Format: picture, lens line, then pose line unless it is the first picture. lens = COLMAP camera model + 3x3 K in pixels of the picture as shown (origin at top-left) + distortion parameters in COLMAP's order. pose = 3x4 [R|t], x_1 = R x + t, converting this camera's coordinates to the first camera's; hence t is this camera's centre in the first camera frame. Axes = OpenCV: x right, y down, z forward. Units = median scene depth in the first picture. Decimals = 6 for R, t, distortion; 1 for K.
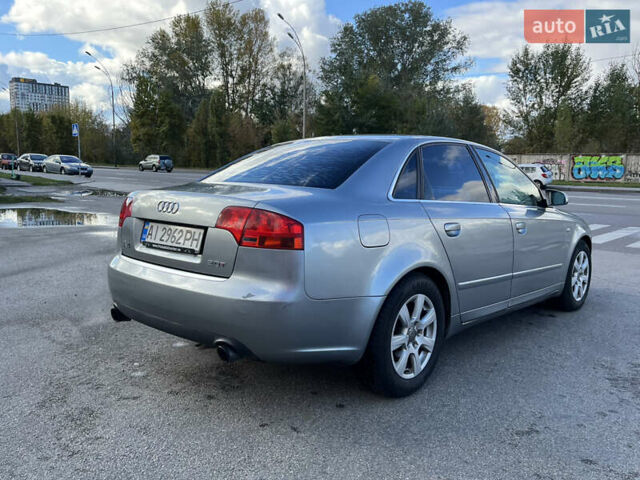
lens RADIAL K [[549.9, 0, 321.3], [0, 549.9, 234.0], [0, 0, 1]] dist [0.044603, -0.009945]
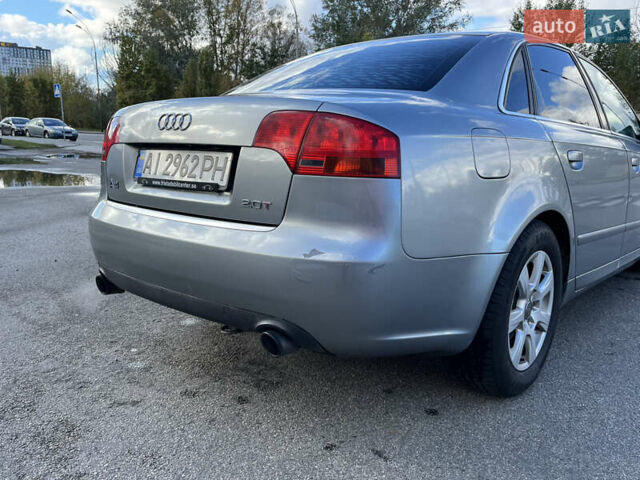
lens RADIAL K [[546.0, 0, 319.0], [0, 546.0, 241.6], [0, 0, 1]] dist [0.077421, -0.093138]
pose [[0.999855, -0.011877, 0.012172, -0.006933], [0.010947, 0.997210, 0.073847, 0.002813], [-0.013015, -0.073703, 0.997195, 0.020126]]
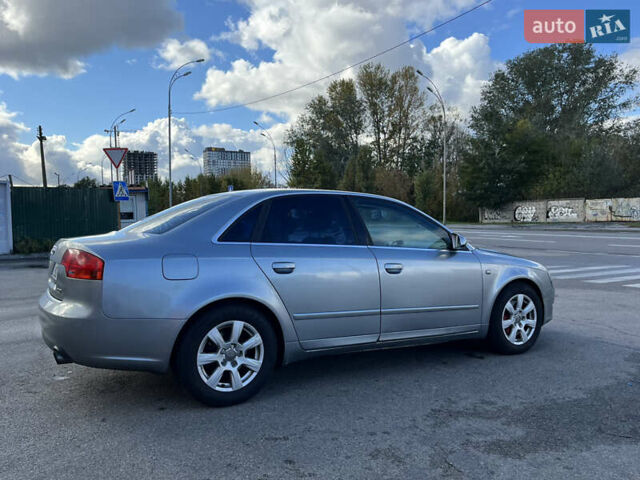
lens RADIAL K [[546.0, 0, 319.0], [0, 546.0, 241.6], [0, 0, 1]] dist [0.077421, -0.093138]
pose [[0.952145, -0.013623, -0.305342, 0.046122], [-0.010320, 0.997004, -0.076662, 0.001707], [0.305471, 0.076144, 0.949152, -0.005917]]
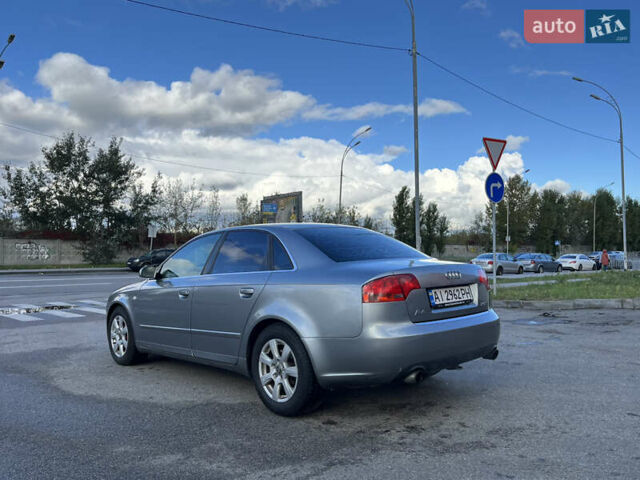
lens RADIAL K [[546.0, 0, 319.0], [0, 546.0, 241.6], [0, 0, 1]] dist [0.077421, -0.093138]
pose [[0.063621, 0.000132, 0.997974, -0.103740], [0.128710, 0.991647, -0.008336, -0.010106], [-0.989639, 0.128980, 0.063072, 0.075036]]
